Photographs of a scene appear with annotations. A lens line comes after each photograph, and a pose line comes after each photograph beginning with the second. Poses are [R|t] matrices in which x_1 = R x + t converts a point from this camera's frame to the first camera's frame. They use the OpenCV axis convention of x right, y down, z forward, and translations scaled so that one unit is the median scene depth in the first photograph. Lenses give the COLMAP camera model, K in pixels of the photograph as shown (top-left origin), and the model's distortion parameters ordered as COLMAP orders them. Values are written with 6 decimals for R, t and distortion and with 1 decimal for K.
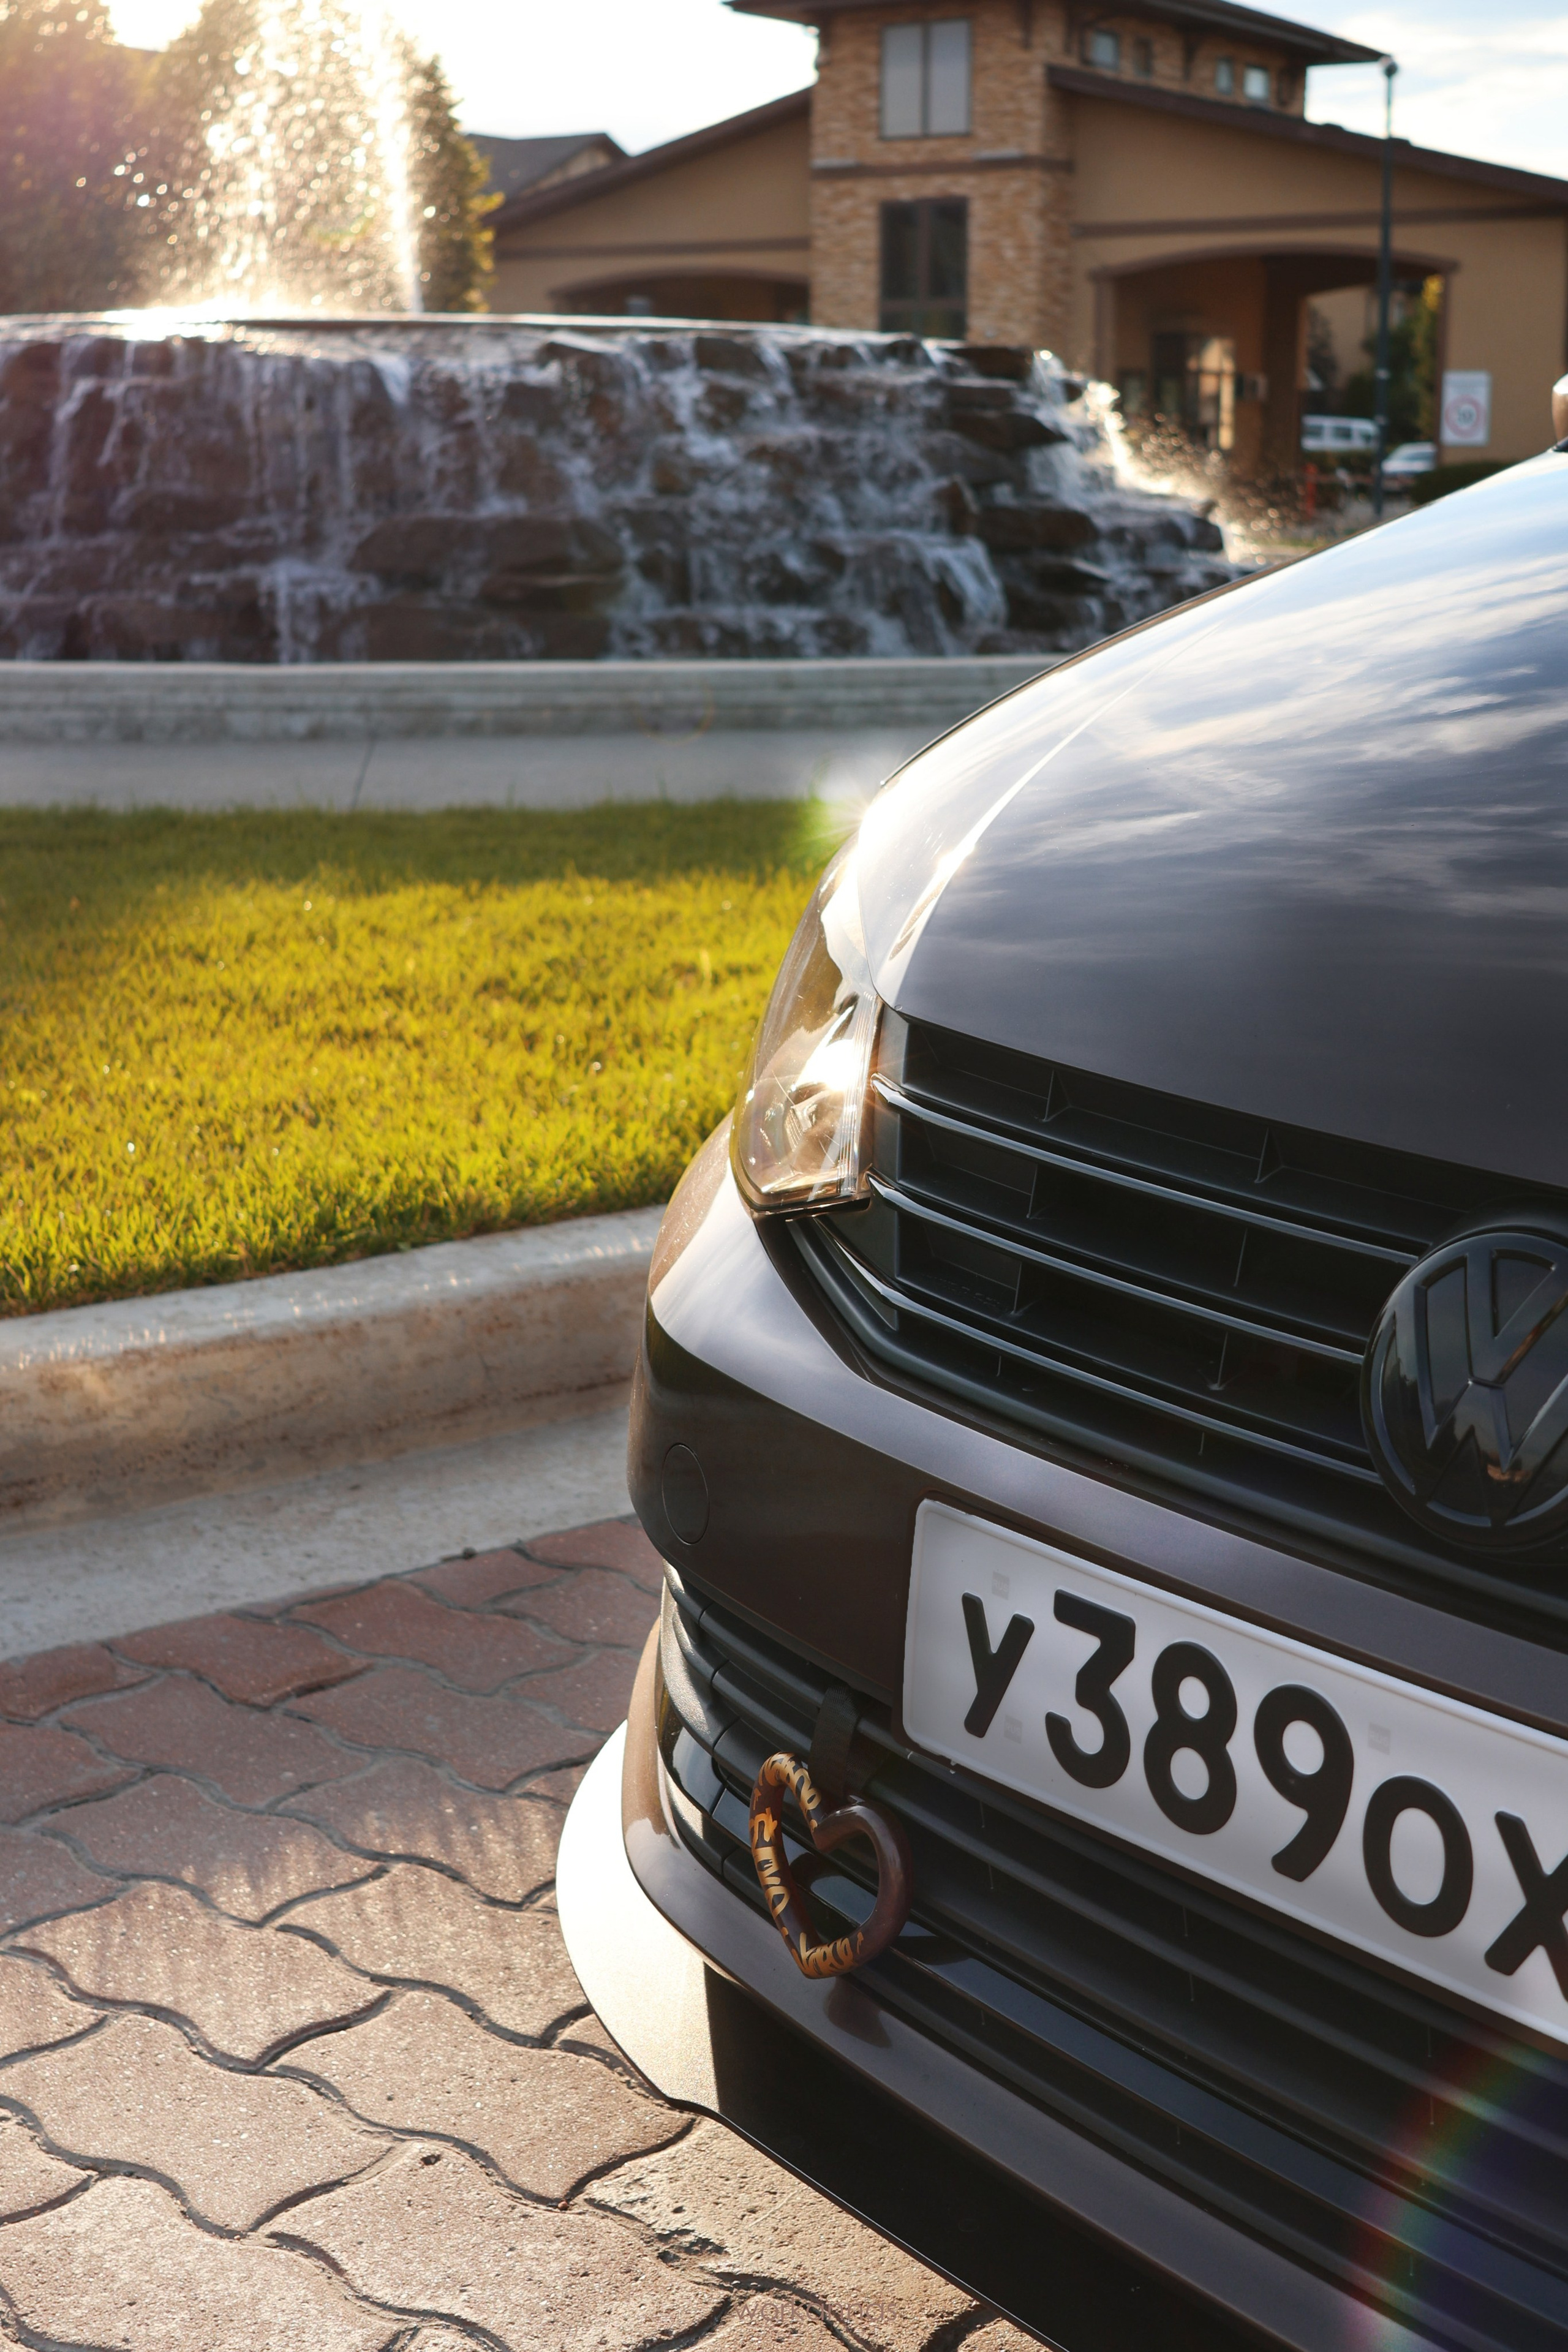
lens RADIAL K [[3161.5, 0, 815.0], [0, 3161.5, 1075.7], [0, 0, 1]] dist [-0.010908, 0.000000]
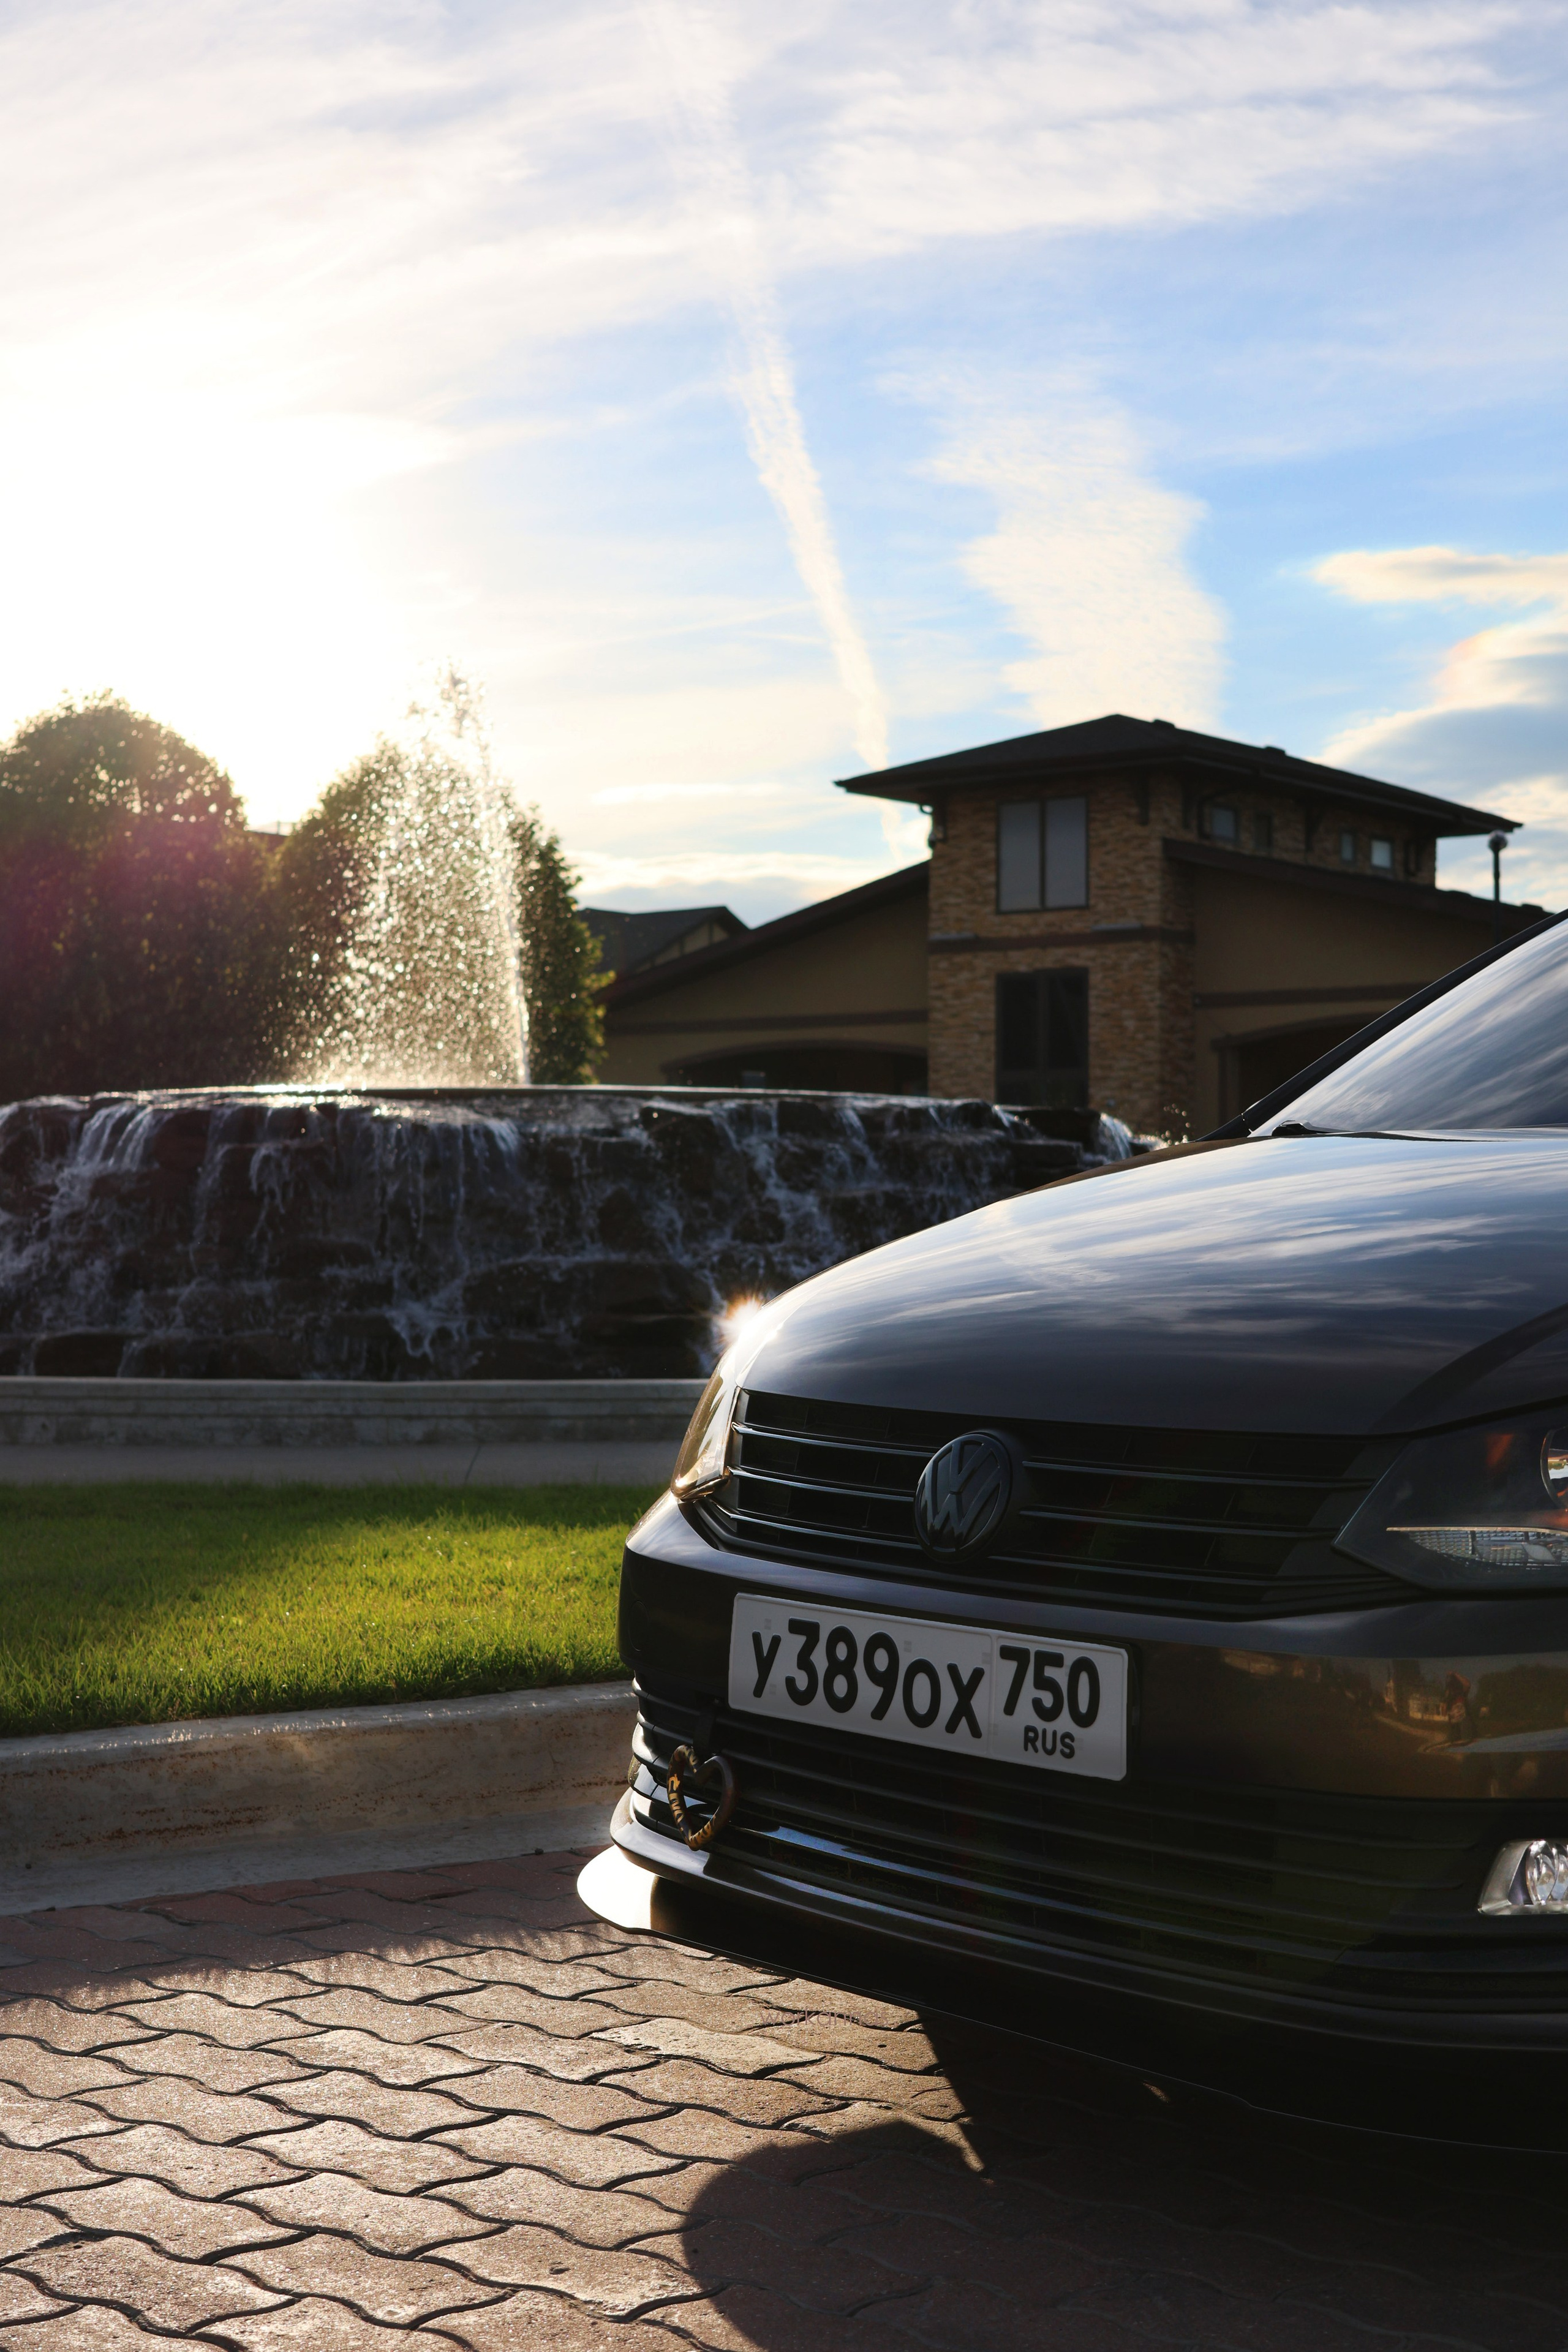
lens RADIAL K [[3502.5, 0, 786.2], [0, 3502.5, 1170.7], [0, 0, 1]] dist [-0.108876, 0.000000]
pose [[0.998782, -0.006031, -0.048972, 0.033672], [-0.004446, 0.977464, -0.211054, 0.063999], [0.049141, 0.211015, 0.976247, -0.253980]]
